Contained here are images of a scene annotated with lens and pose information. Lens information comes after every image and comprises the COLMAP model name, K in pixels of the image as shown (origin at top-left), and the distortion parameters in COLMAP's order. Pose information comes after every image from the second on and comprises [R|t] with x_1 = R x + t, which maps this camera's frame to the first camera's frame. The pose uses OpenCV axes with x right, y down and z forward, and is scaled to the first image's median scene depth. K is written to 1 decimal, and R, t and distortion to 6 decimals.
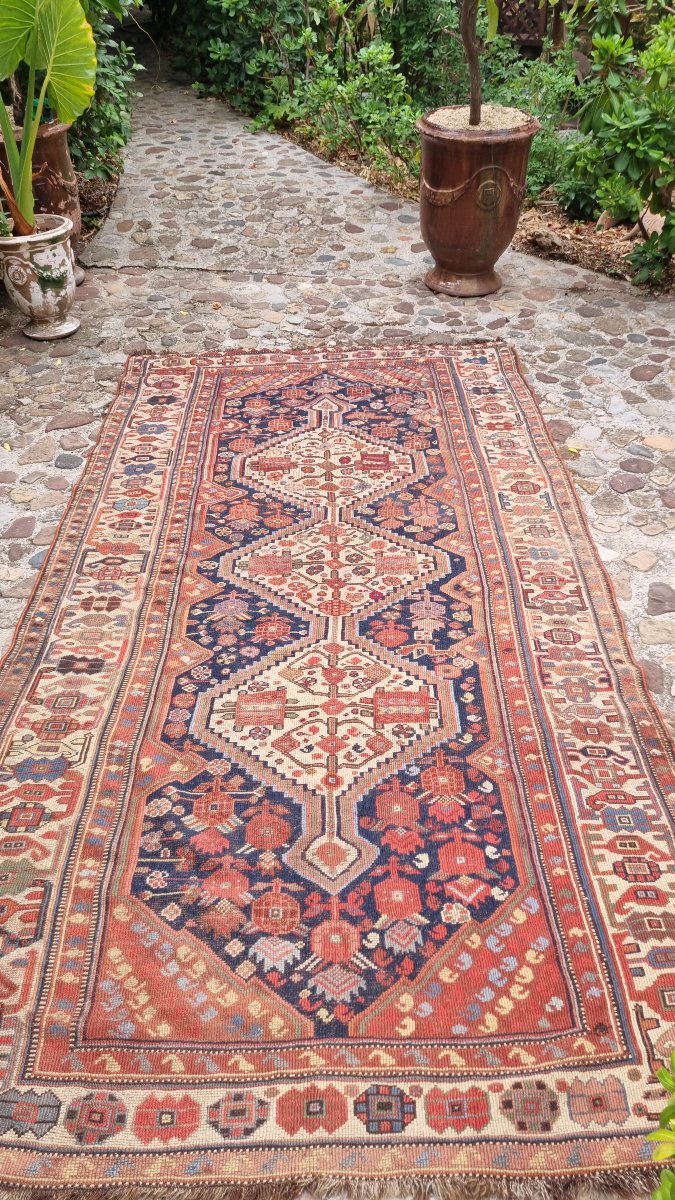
lens RADIAL K [[845.0, 0, 337.5], [0, 845.0, 600.0], [0, 0, 1]] dist [0.047072, -0.036627]
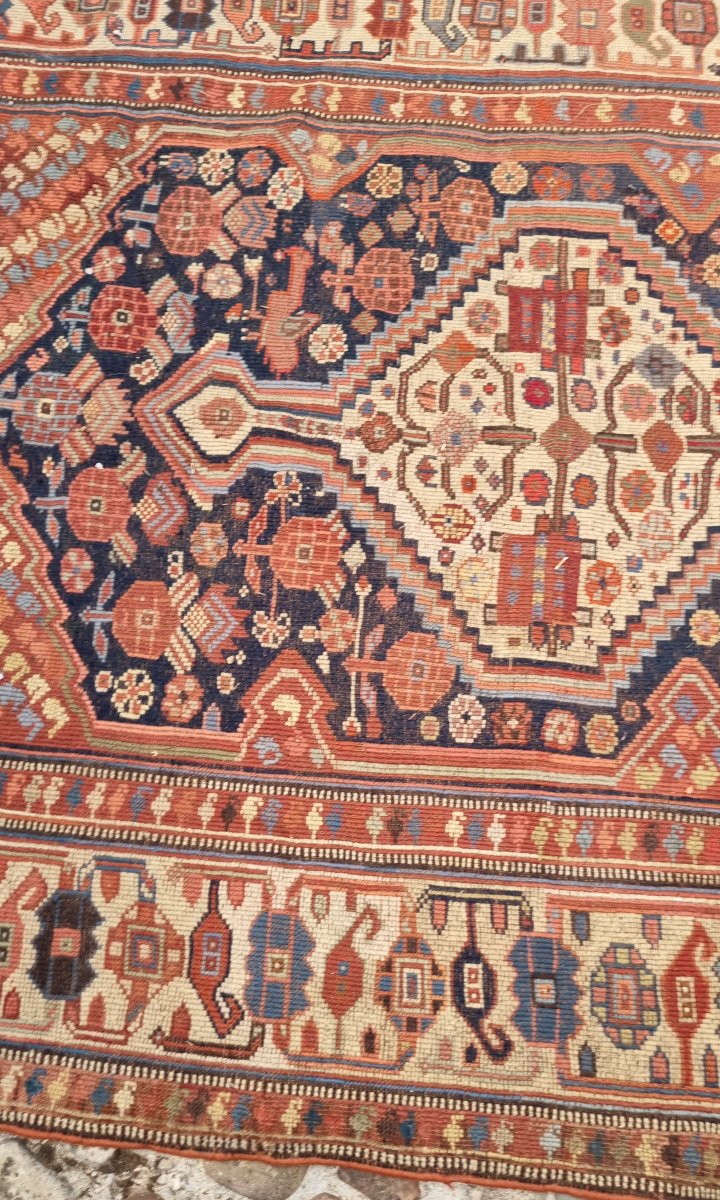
lens RADIAL K [[889.9, 0, 360.0], [0, 889.9, 600.0], [0, 0, 1]] dist [0.026650, -0.001298]
pose [[0.102961, -0.966425, 0.235418, -0.245798], [0.648486, 0.244680, 0.720831, -0.657336], [-0.754232, 0.078448, 0.651905, 1.135970]]
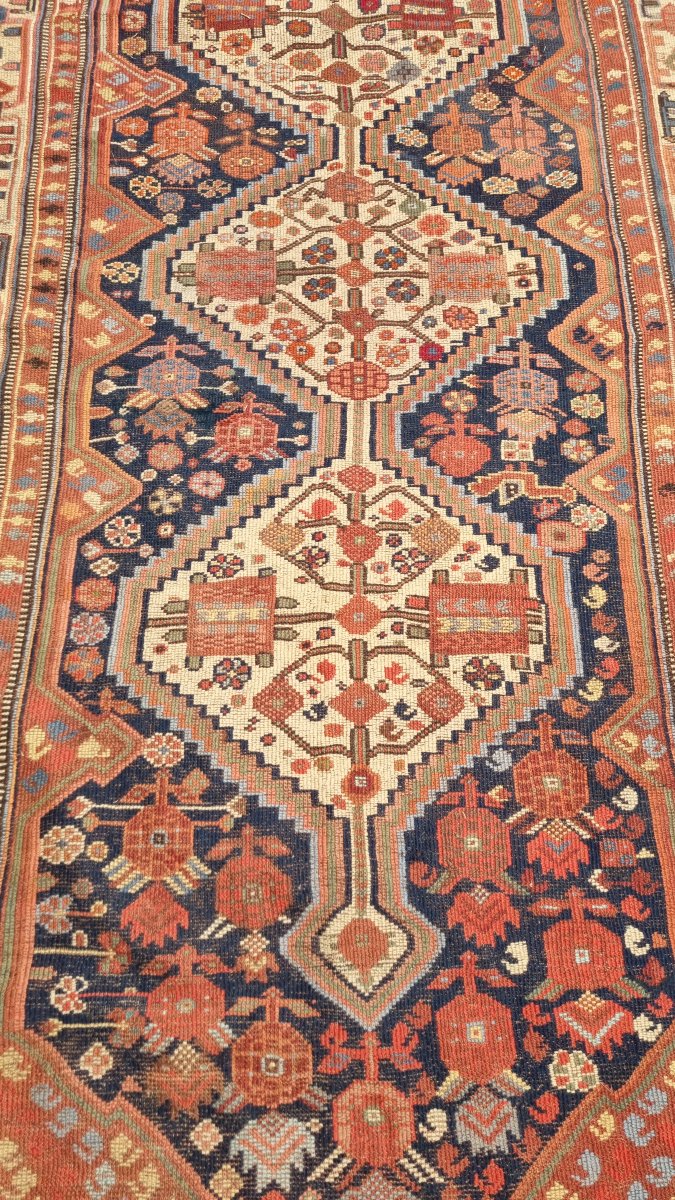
lens RADIAL K [[845.0, 0, 337.5], [0, 845.0, 600.0], [0, 0, 1]] dist [0.047072, -0.036627]
pose [[0.999810, 0.000245, 0.019470, -0.029510], [-0.010211, 0.858004, 0.513541, -0.168570], [-0.016580, -0.513643, 0.857844, 0.498576]]
